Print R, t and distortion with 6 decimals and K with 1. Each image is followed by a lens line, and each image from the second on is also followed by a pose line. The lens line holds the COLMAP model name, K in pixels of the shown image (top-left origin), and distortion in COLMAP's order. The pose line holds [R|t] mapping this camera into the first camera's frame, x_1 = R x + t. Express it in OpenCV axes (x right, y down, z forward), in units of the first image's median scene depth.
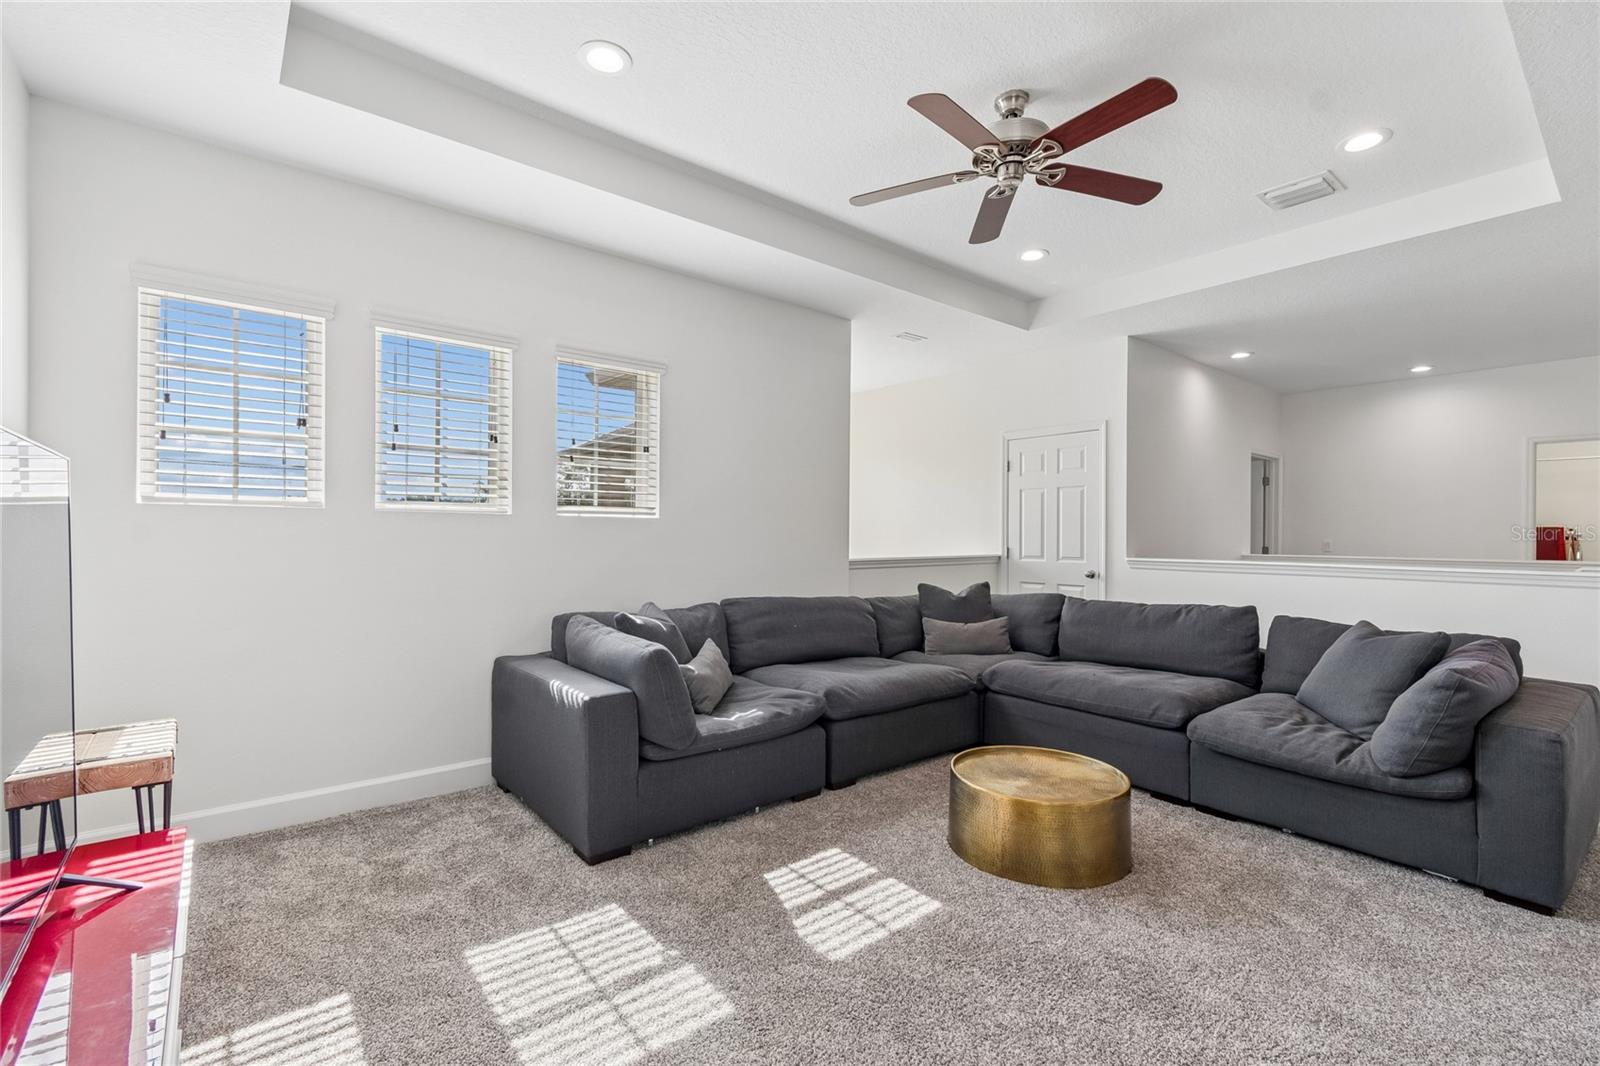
lens RADIAL K [[709.7, 0, 809.8], [0, 709.7, 536.8], [0, 0, 1]] dist [0.002151, -0.000117]
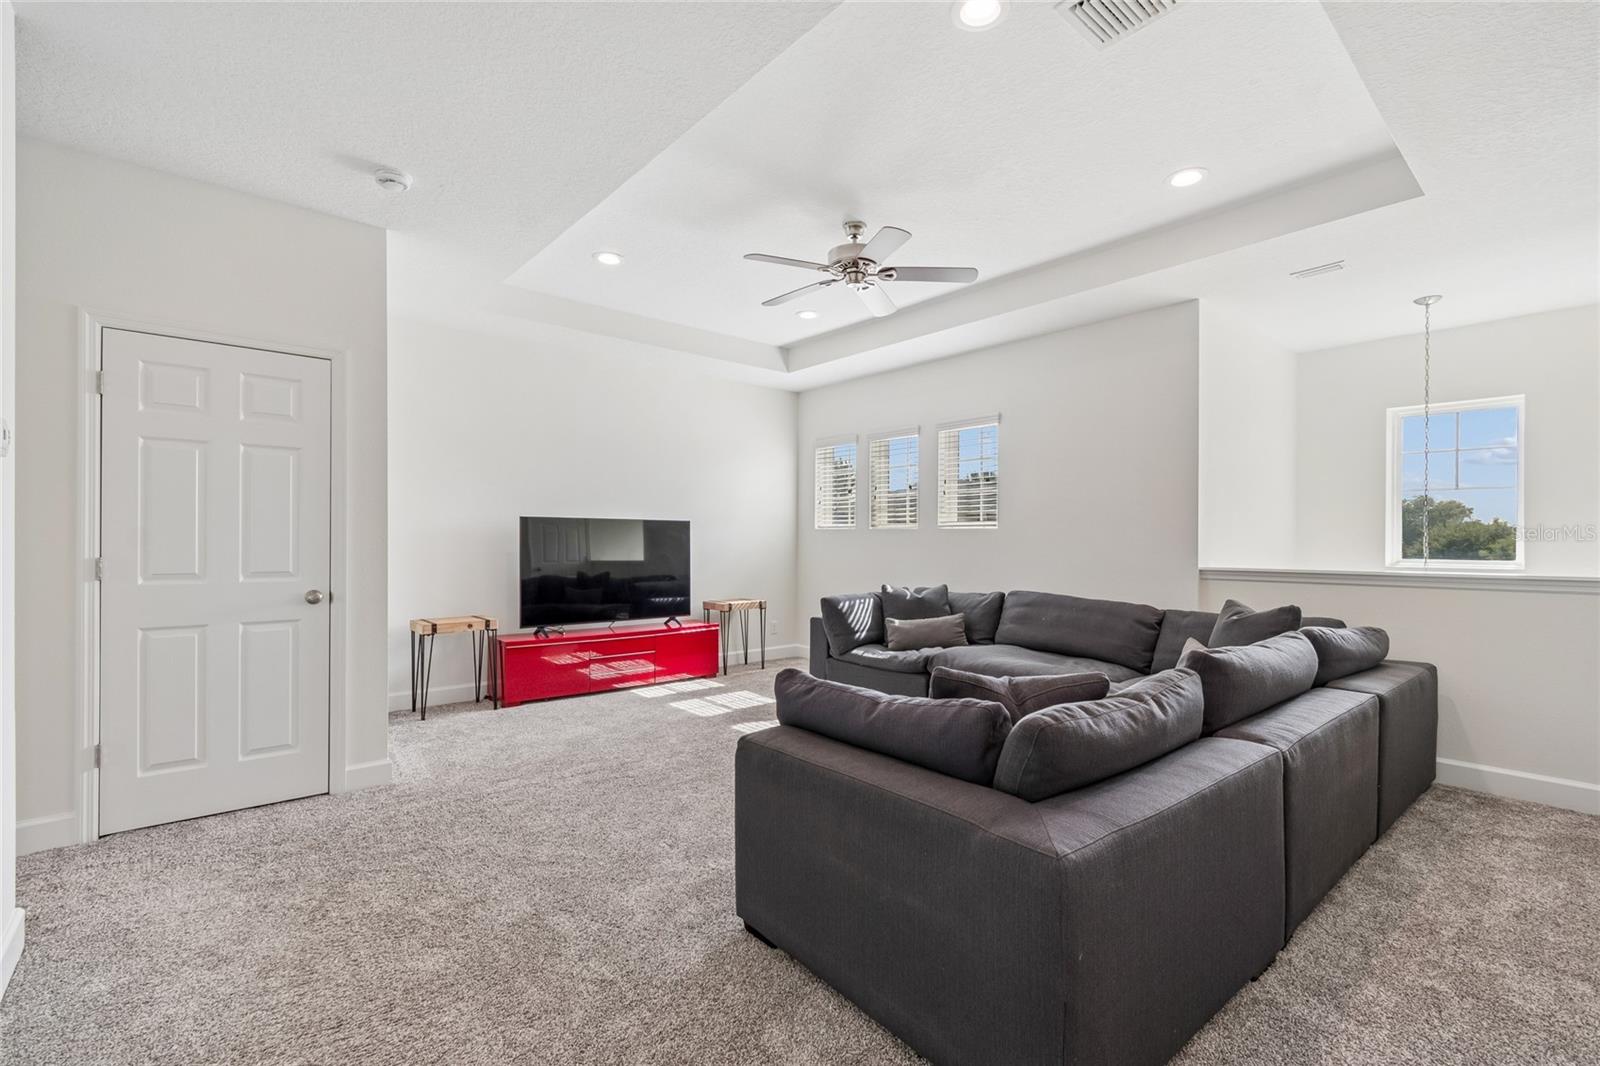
lens RADIAL K [[709.7, 0, 809.8], [0, 709.7, 536.8], [0, 0, 1]] dist [0.002151, -0.000117]
pose [[0.034656, -0.004102, -0.999391, 1.684350], [-0.019958, 0.999789, -0.004796, -0.013370], [0.999200, 0.020112, 0.034567, 0.829949]]
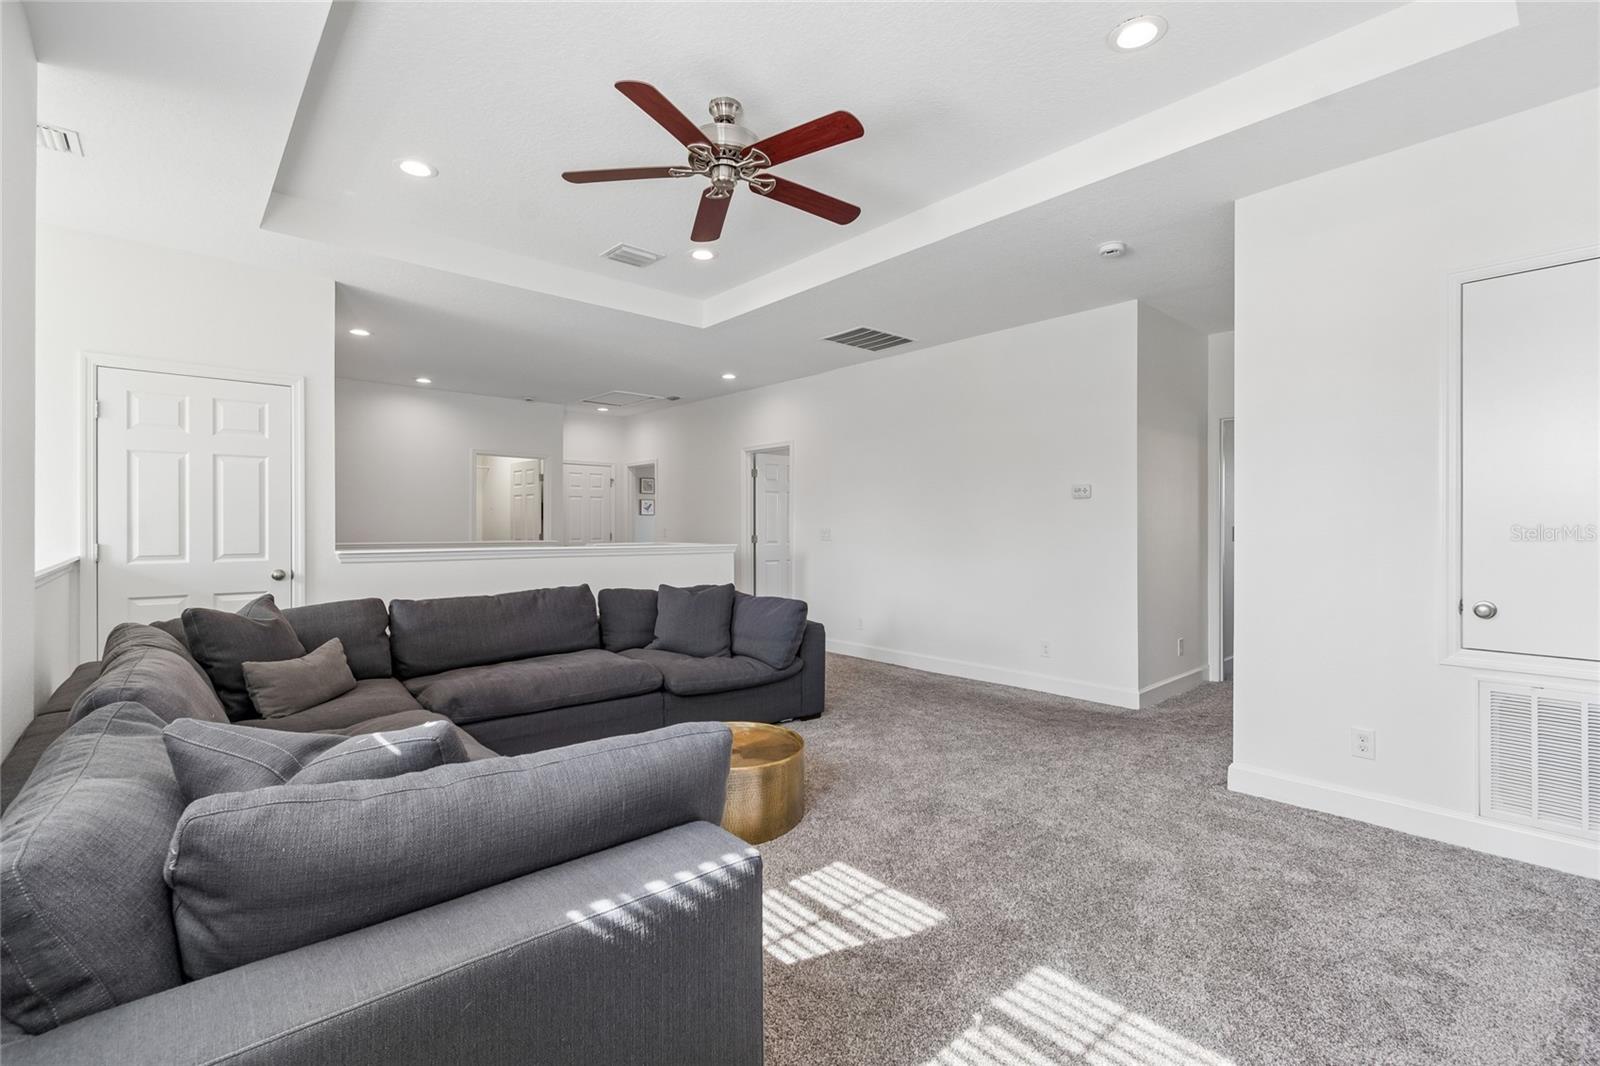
lens RADIAL K [[709.7, 0, 809.8], [0, 709.7, 536.8], [0, 0, 1]] dist [0.002151, -0.000117]
pose [[-0.035314, -0.021927, 0.999136, -0.746903], [0.000698, 0.999758, 0.021965, -0.008741], [-0.999376, 0.001473, -0.035290, 0.895666]]
